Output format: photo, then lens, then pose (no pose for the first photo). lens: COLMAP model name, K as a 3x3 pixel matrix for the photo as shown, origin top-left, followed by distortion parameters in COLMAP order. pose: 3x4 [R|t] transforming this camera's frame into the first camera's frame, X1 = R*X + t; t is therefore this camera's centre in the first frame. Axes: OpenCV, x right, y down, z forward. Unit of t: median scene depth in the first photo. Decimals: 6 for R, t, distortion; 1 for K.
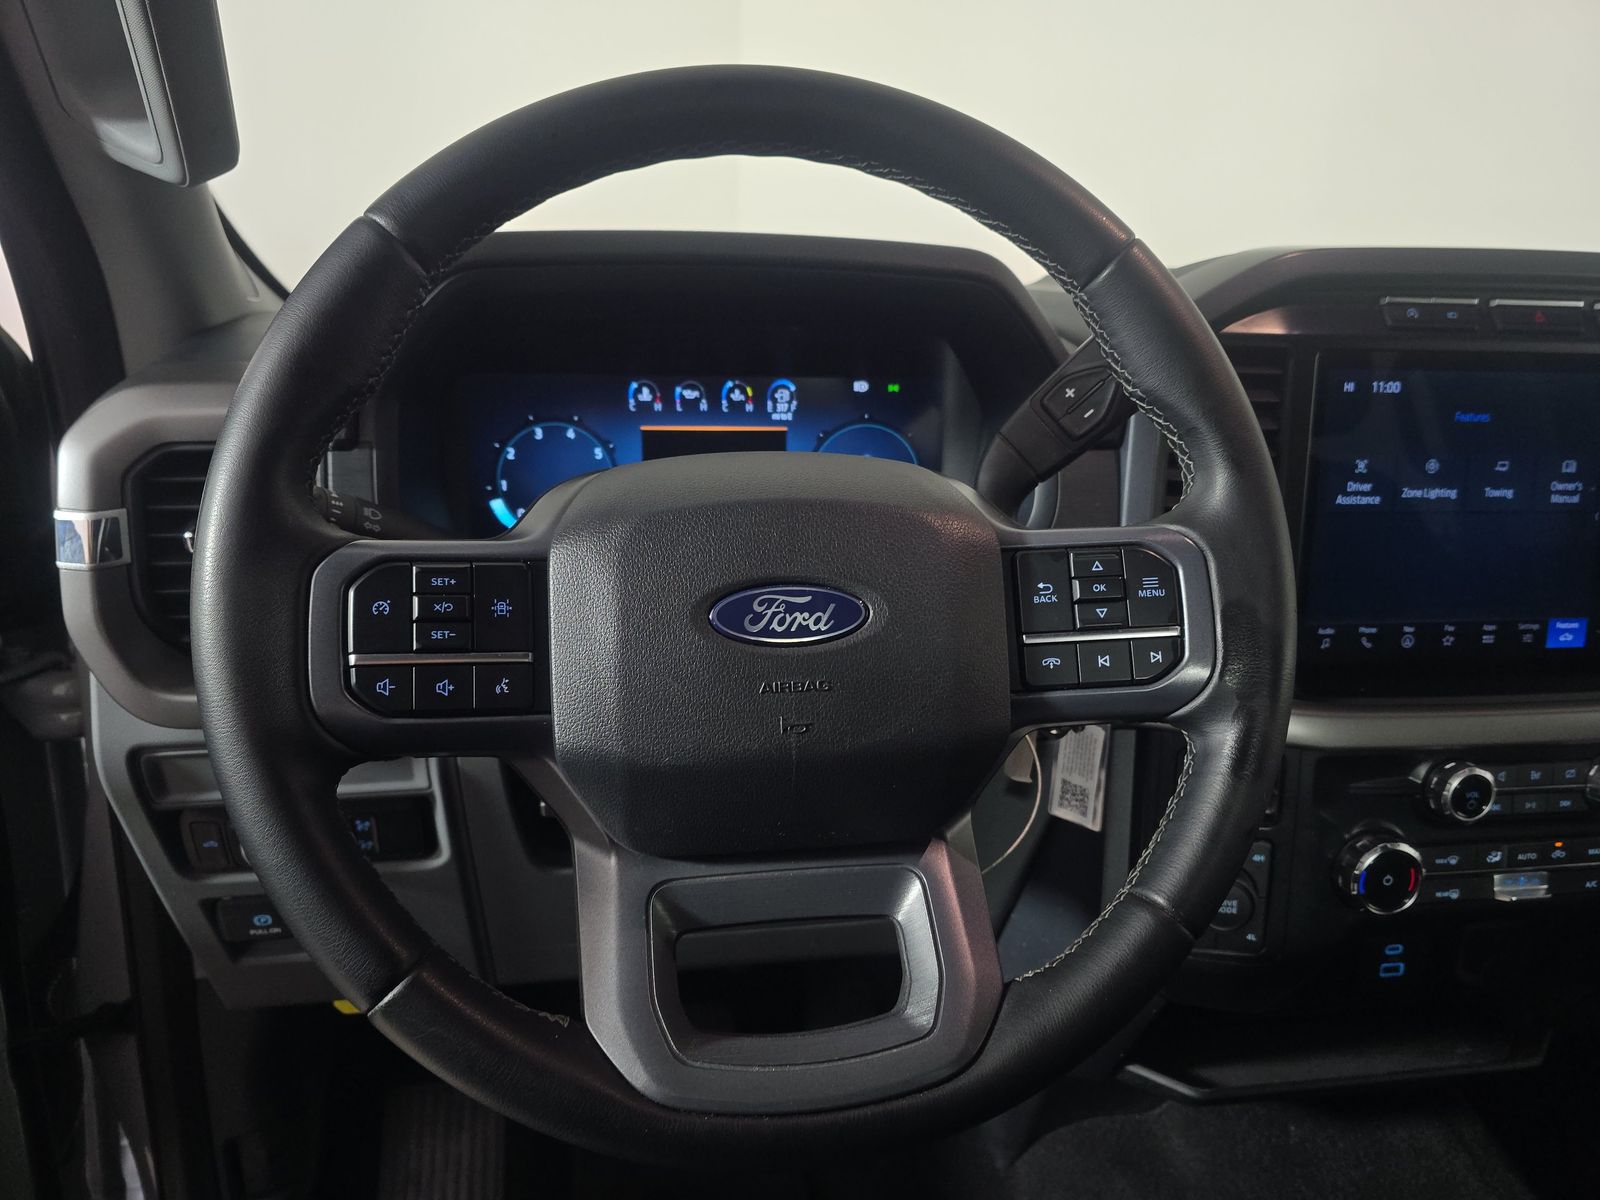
lens RADIAL K [[1094.7, 0, 783.2], [0, 1094.7, 599.8], [0, 0, 1]] dist [0.043228, -0.033070]
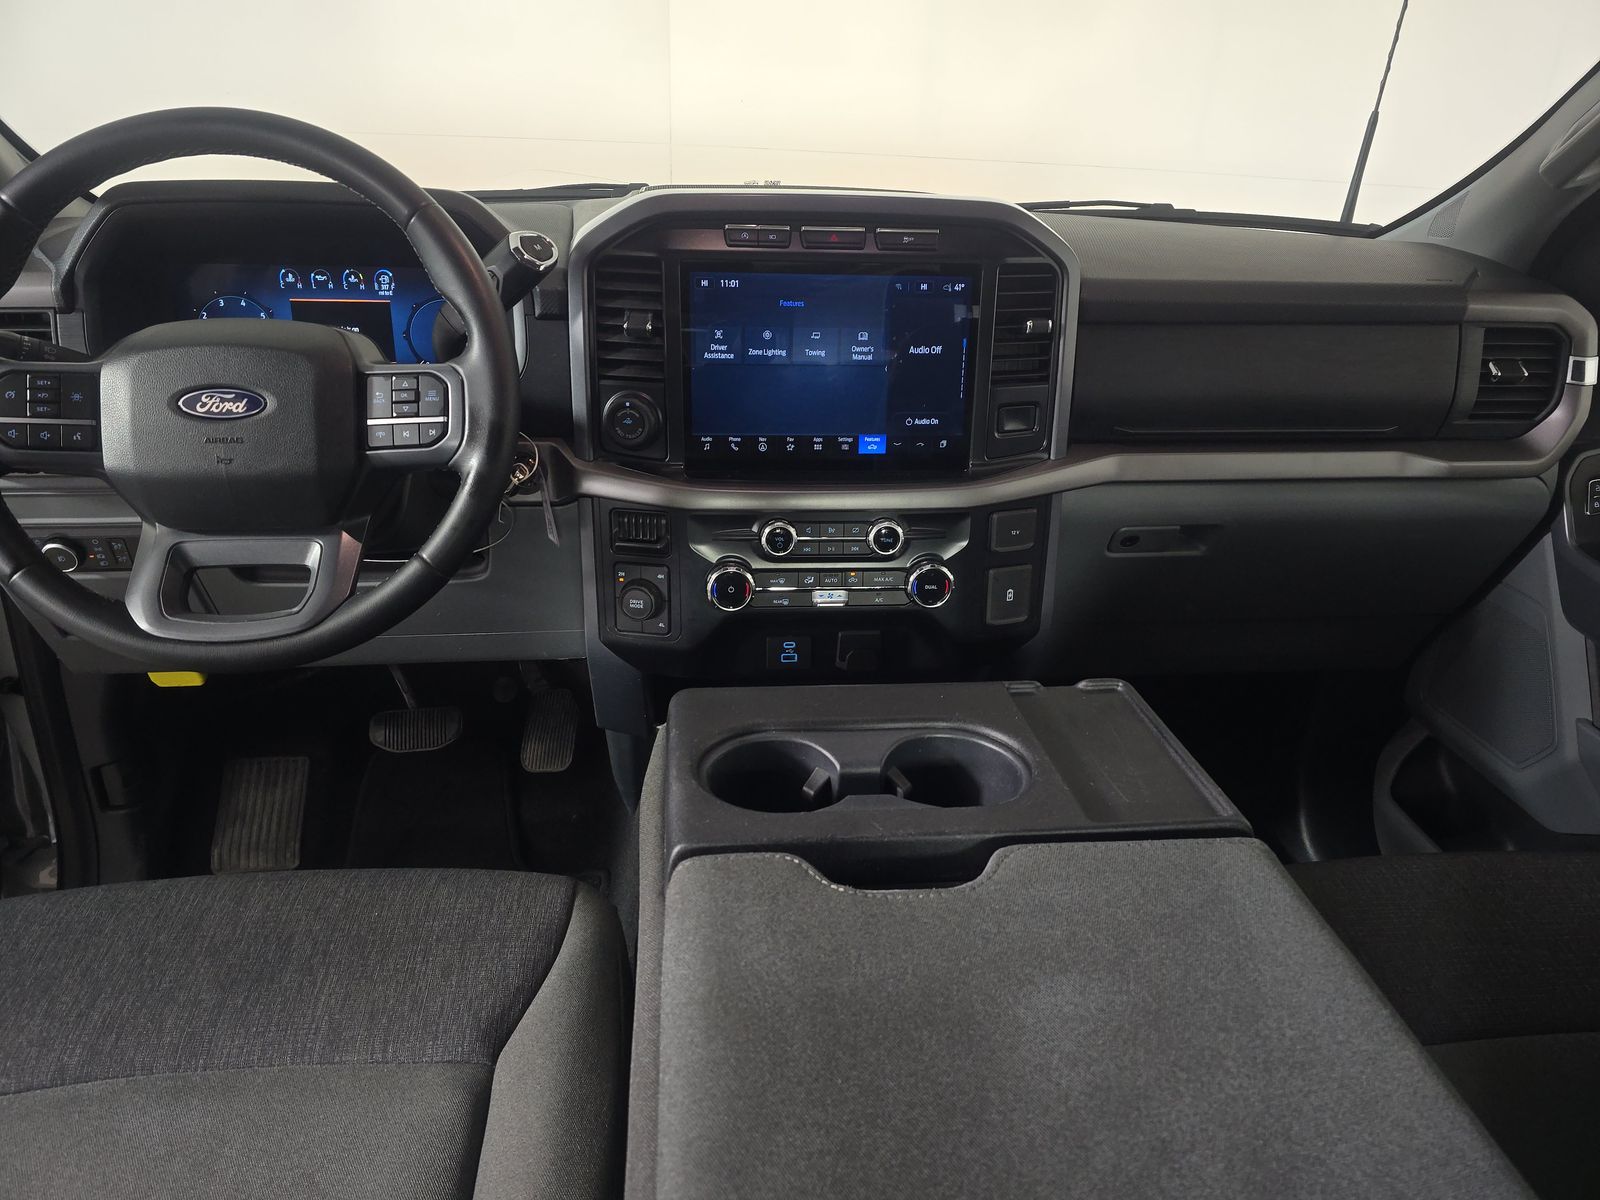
lens RADIAL K [[1094.7, 0, 808.3], [0, 1094.7, 596.6], [0, 0, 1]] dist [0.043228, -0.033070]
pose [[0.999237, 0.022188, -0.032147, 0.708160], [-0.018173, 0.992584, 0.120191, 0.062609], [0.034576, -0.119515, 0.992230, -0.613103]]
